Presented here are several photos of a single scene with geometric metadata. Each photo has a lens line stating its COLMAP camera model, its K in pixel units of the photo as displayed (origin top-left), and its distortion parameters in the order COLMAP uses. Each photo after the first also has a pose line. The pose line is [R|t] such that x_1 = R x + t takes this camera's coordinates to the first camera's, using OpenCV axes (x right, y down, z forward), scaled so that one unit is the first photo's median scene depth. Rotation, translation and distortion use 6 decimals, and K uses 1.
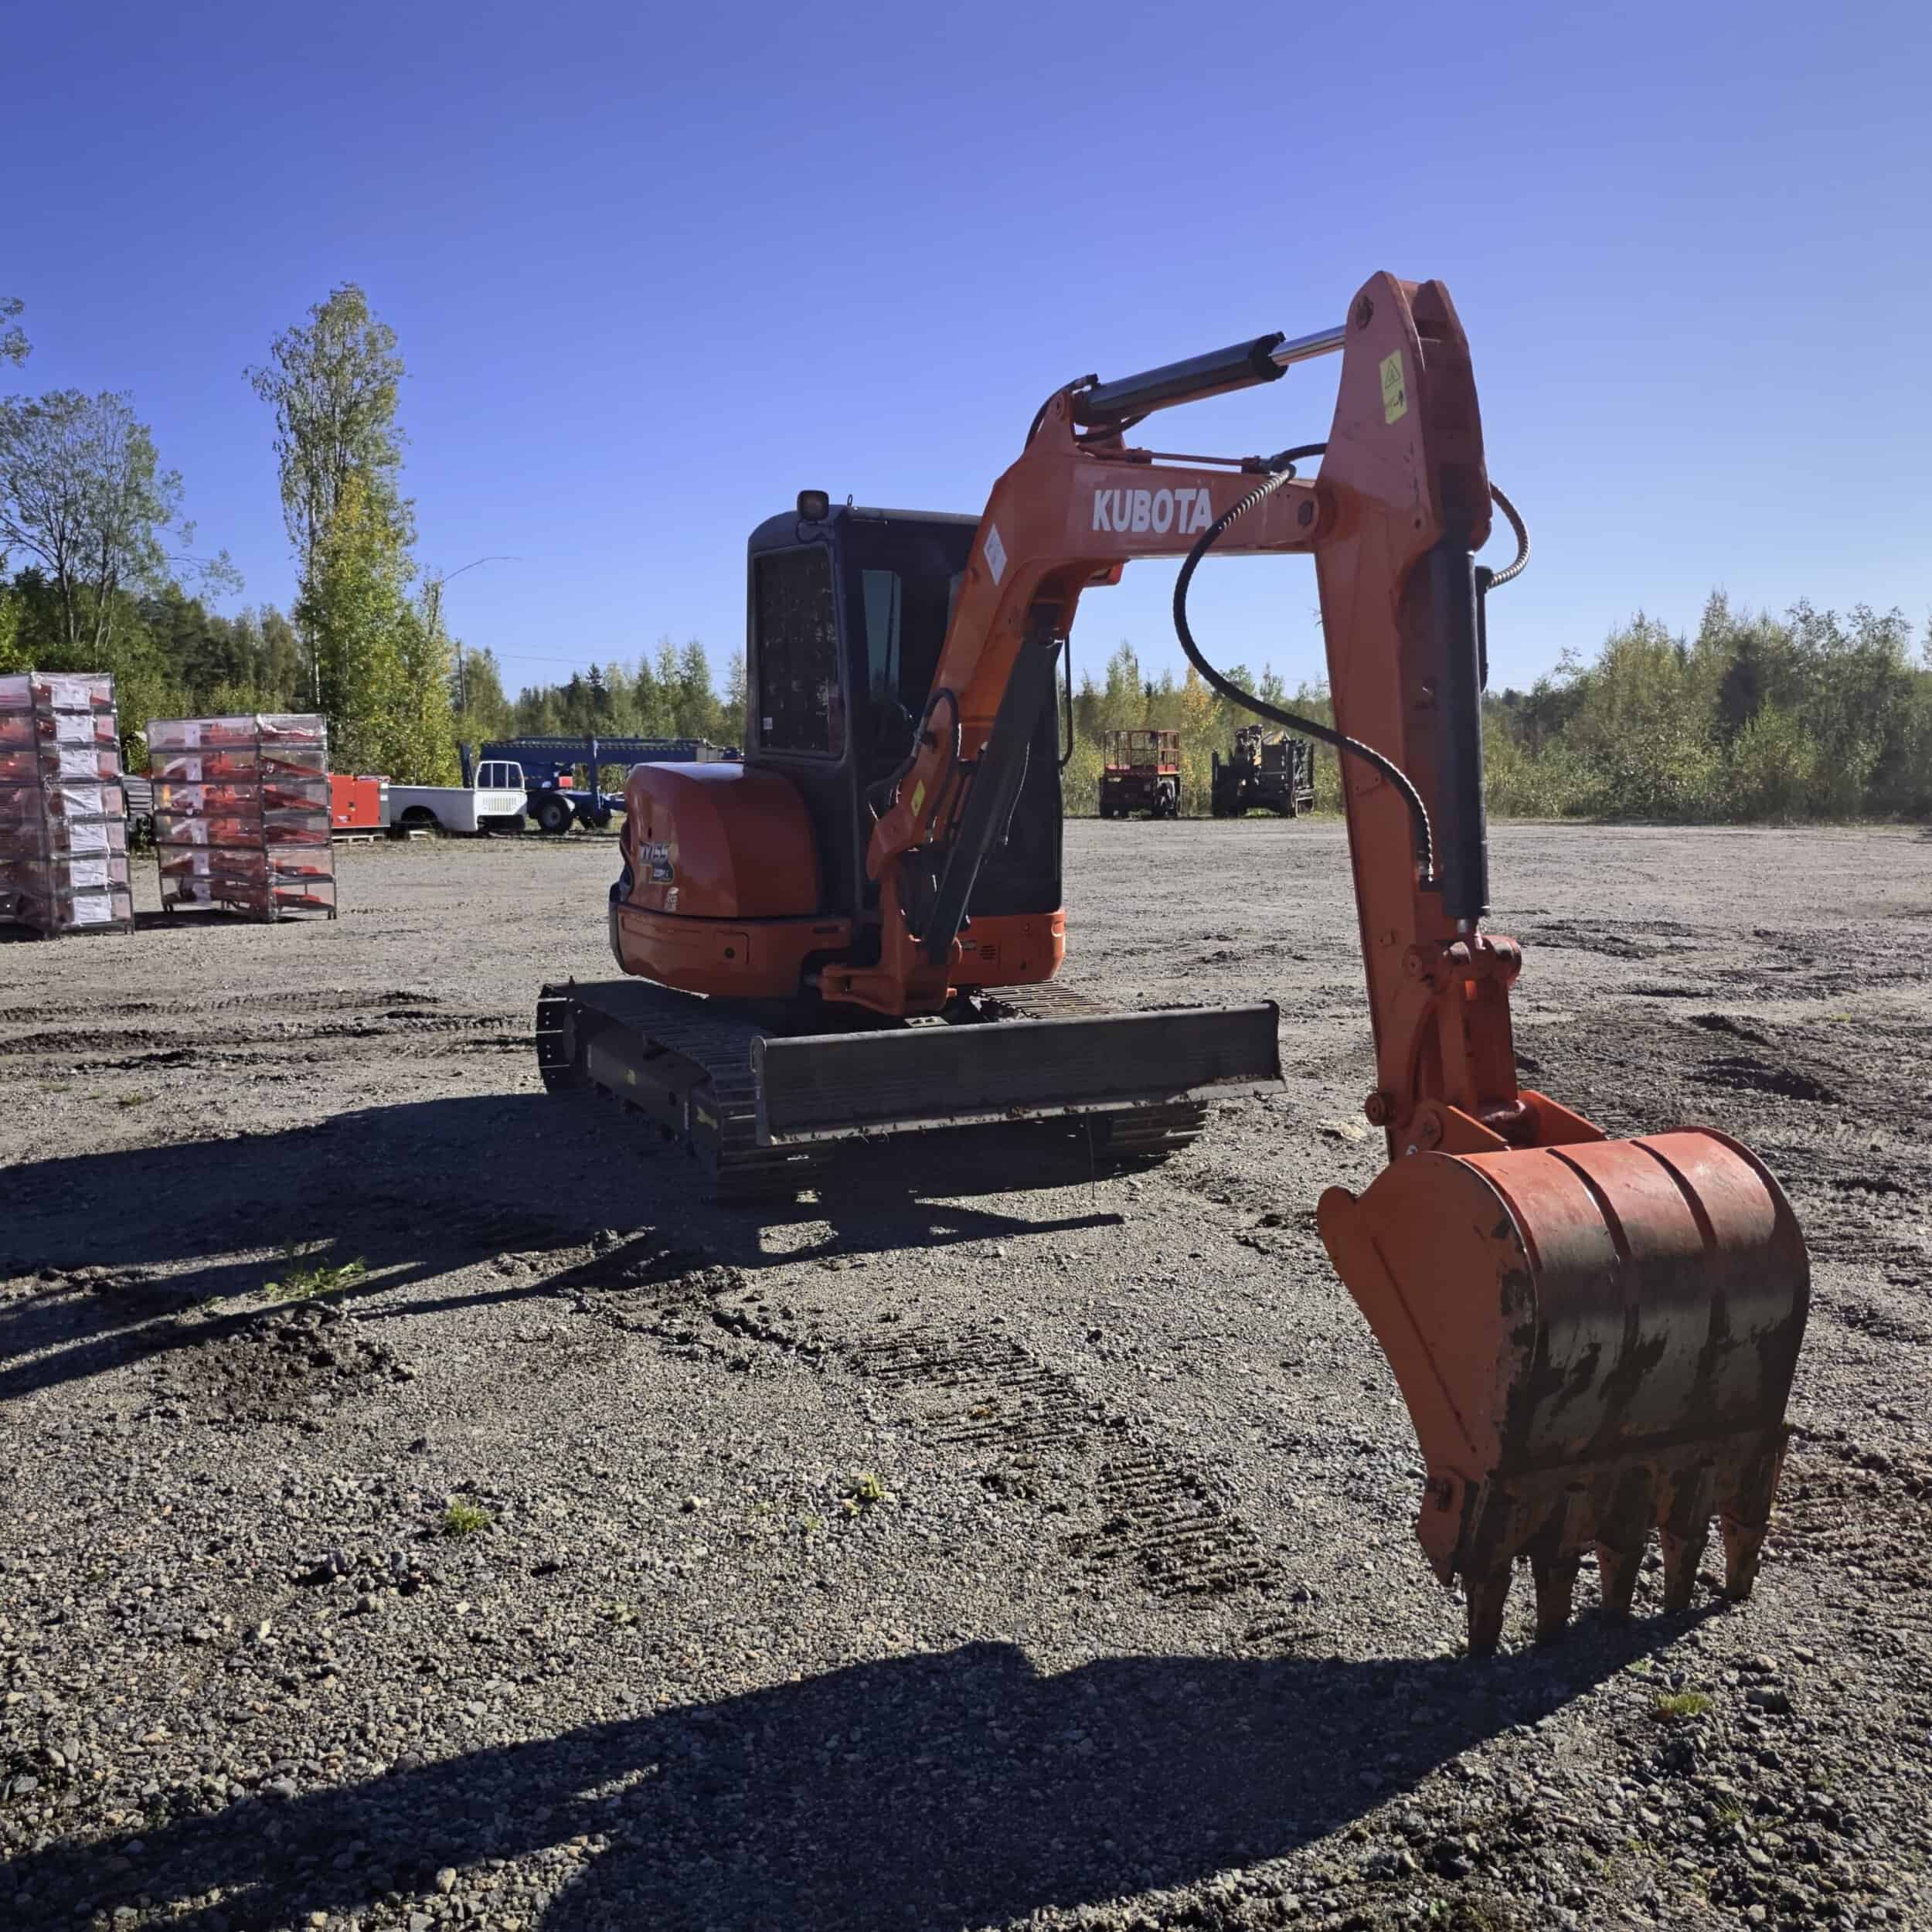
lens RADIAL K [[1790.0, 0, 966.8], [0, 1790.0, 964.7], [0, 0, 1]] dist [0.004997, 0.000000]
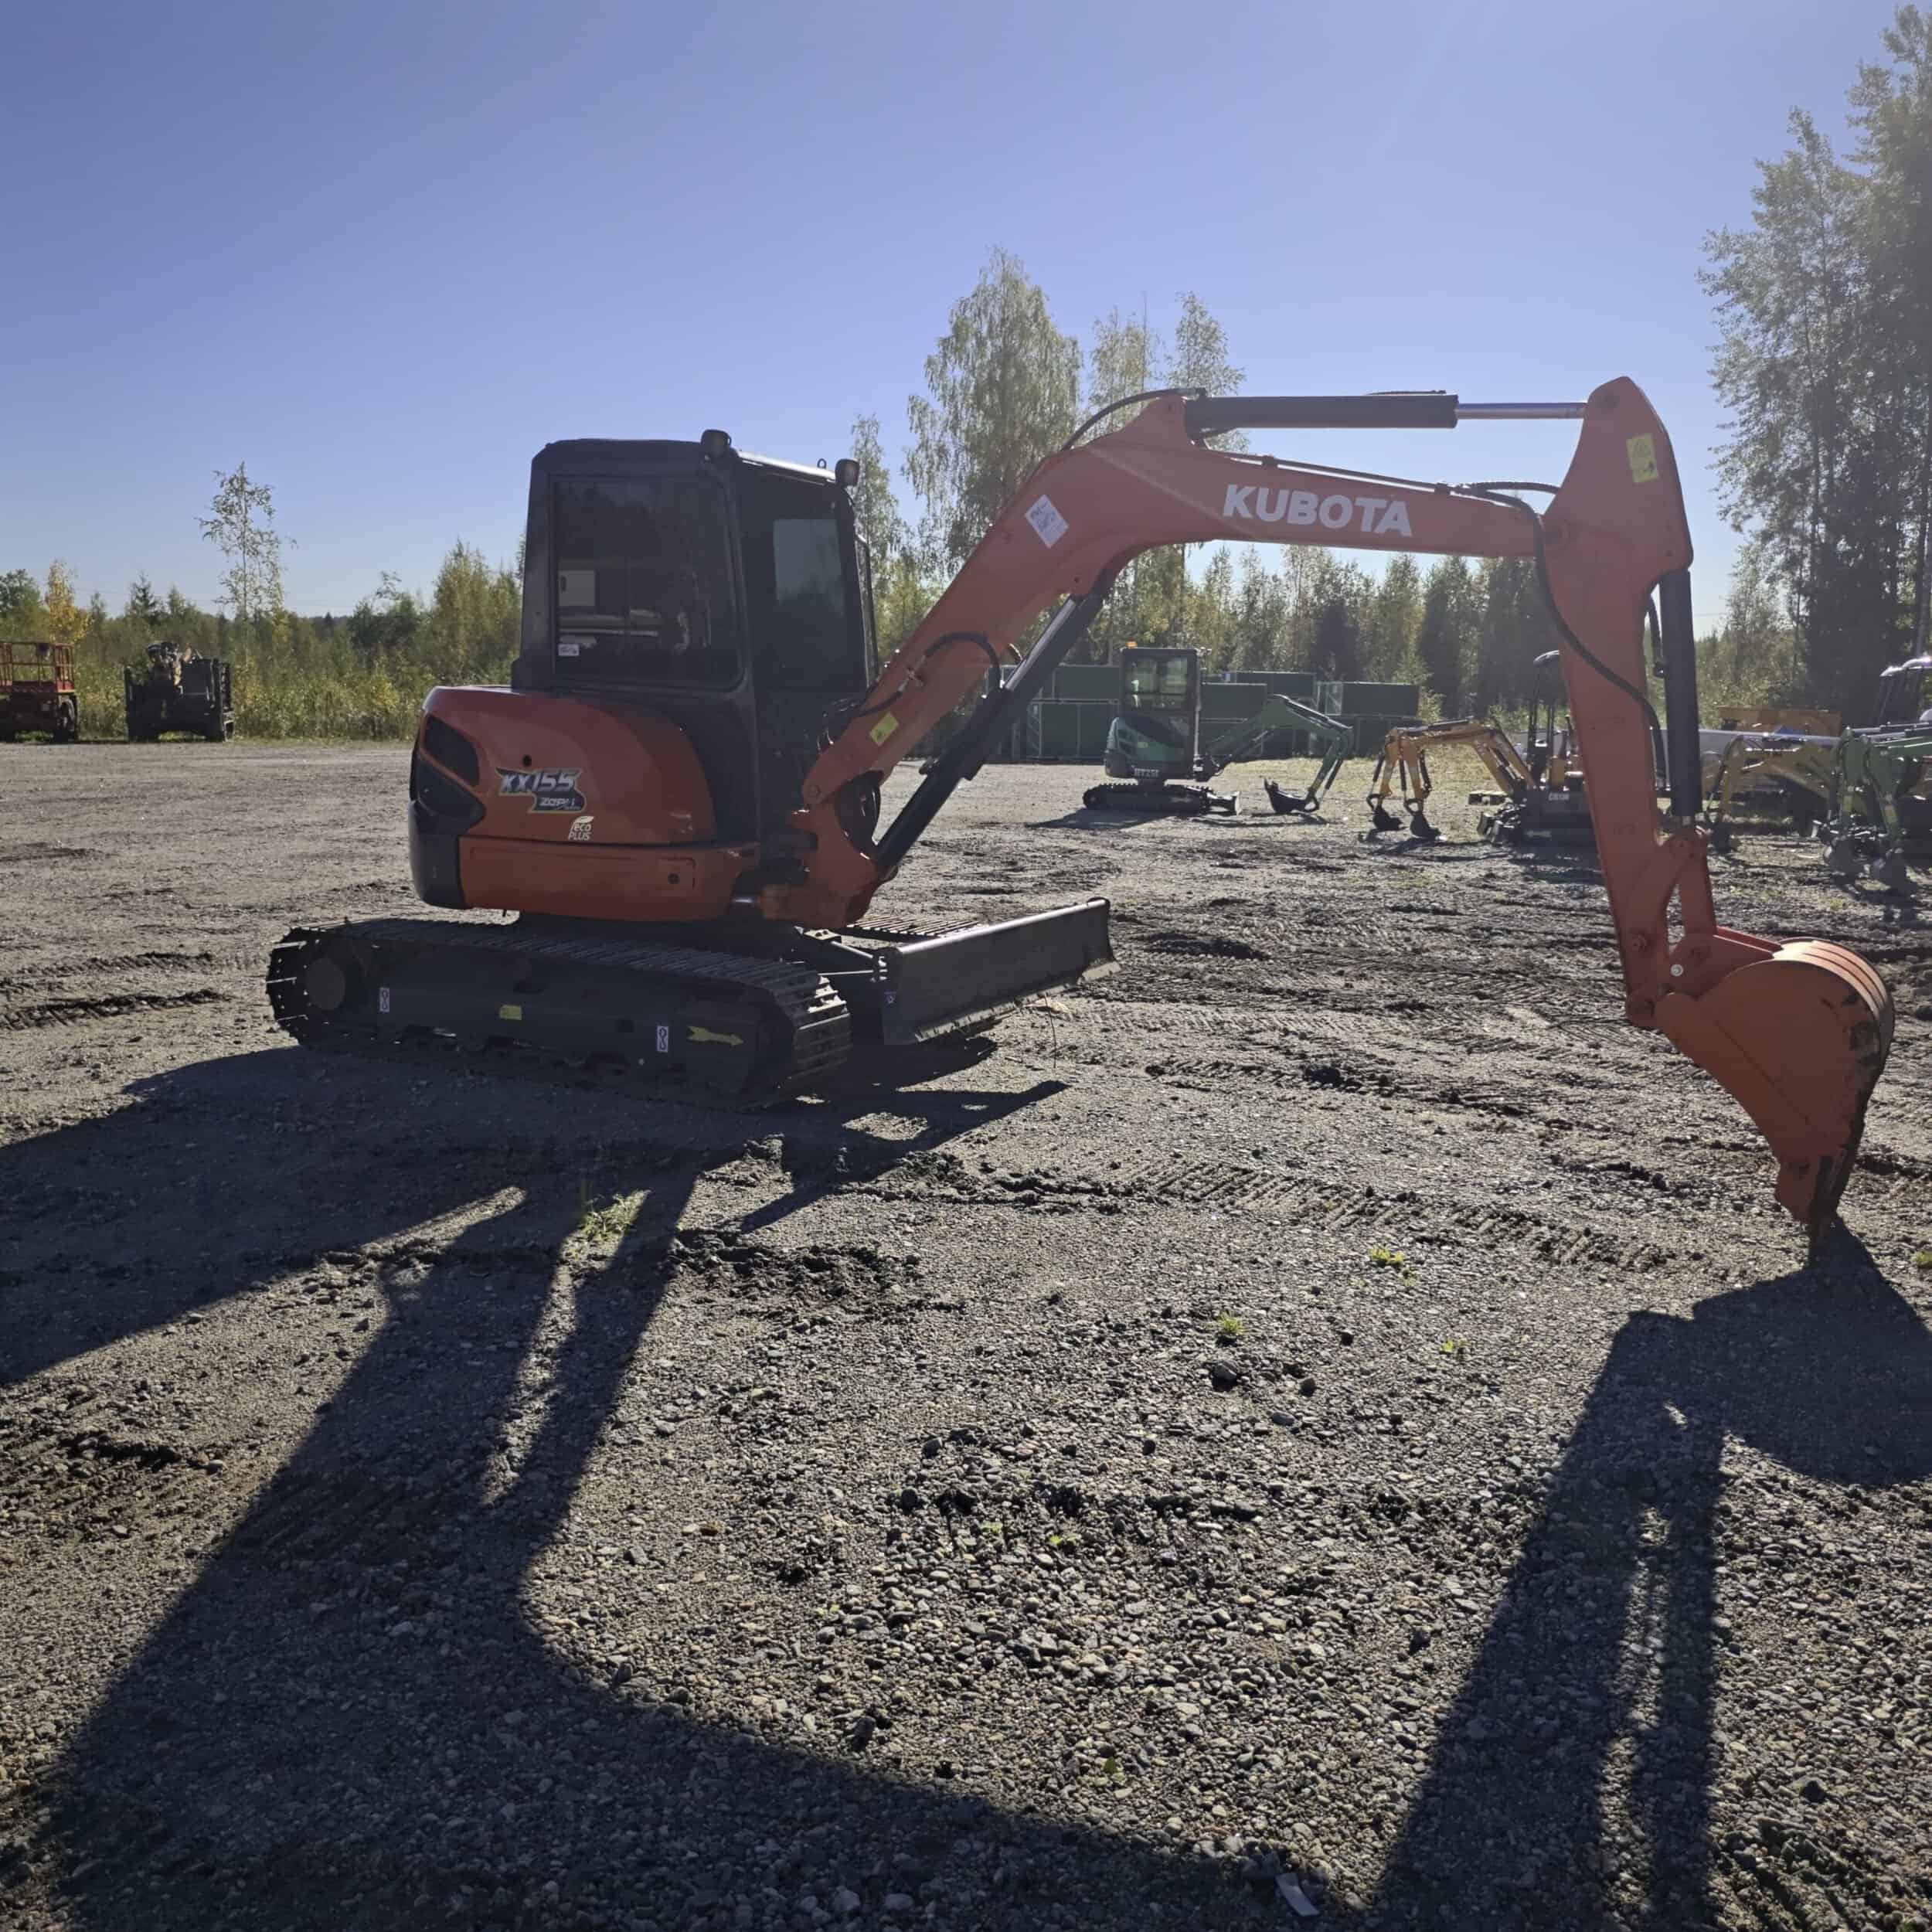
lens RADIAL K [[1790.0, 0, 966.5], [0, 1790.0, 968.0], [0, 0, 1]] dist [0.004997, 0.000000]
pose [[0.809939, -0.066060, 0.582782, -0.576247], [0.041060, 0.997585, 0.056014, -0.005990], [-0.585075, -0.021439, 0.810696, 0.069364]]
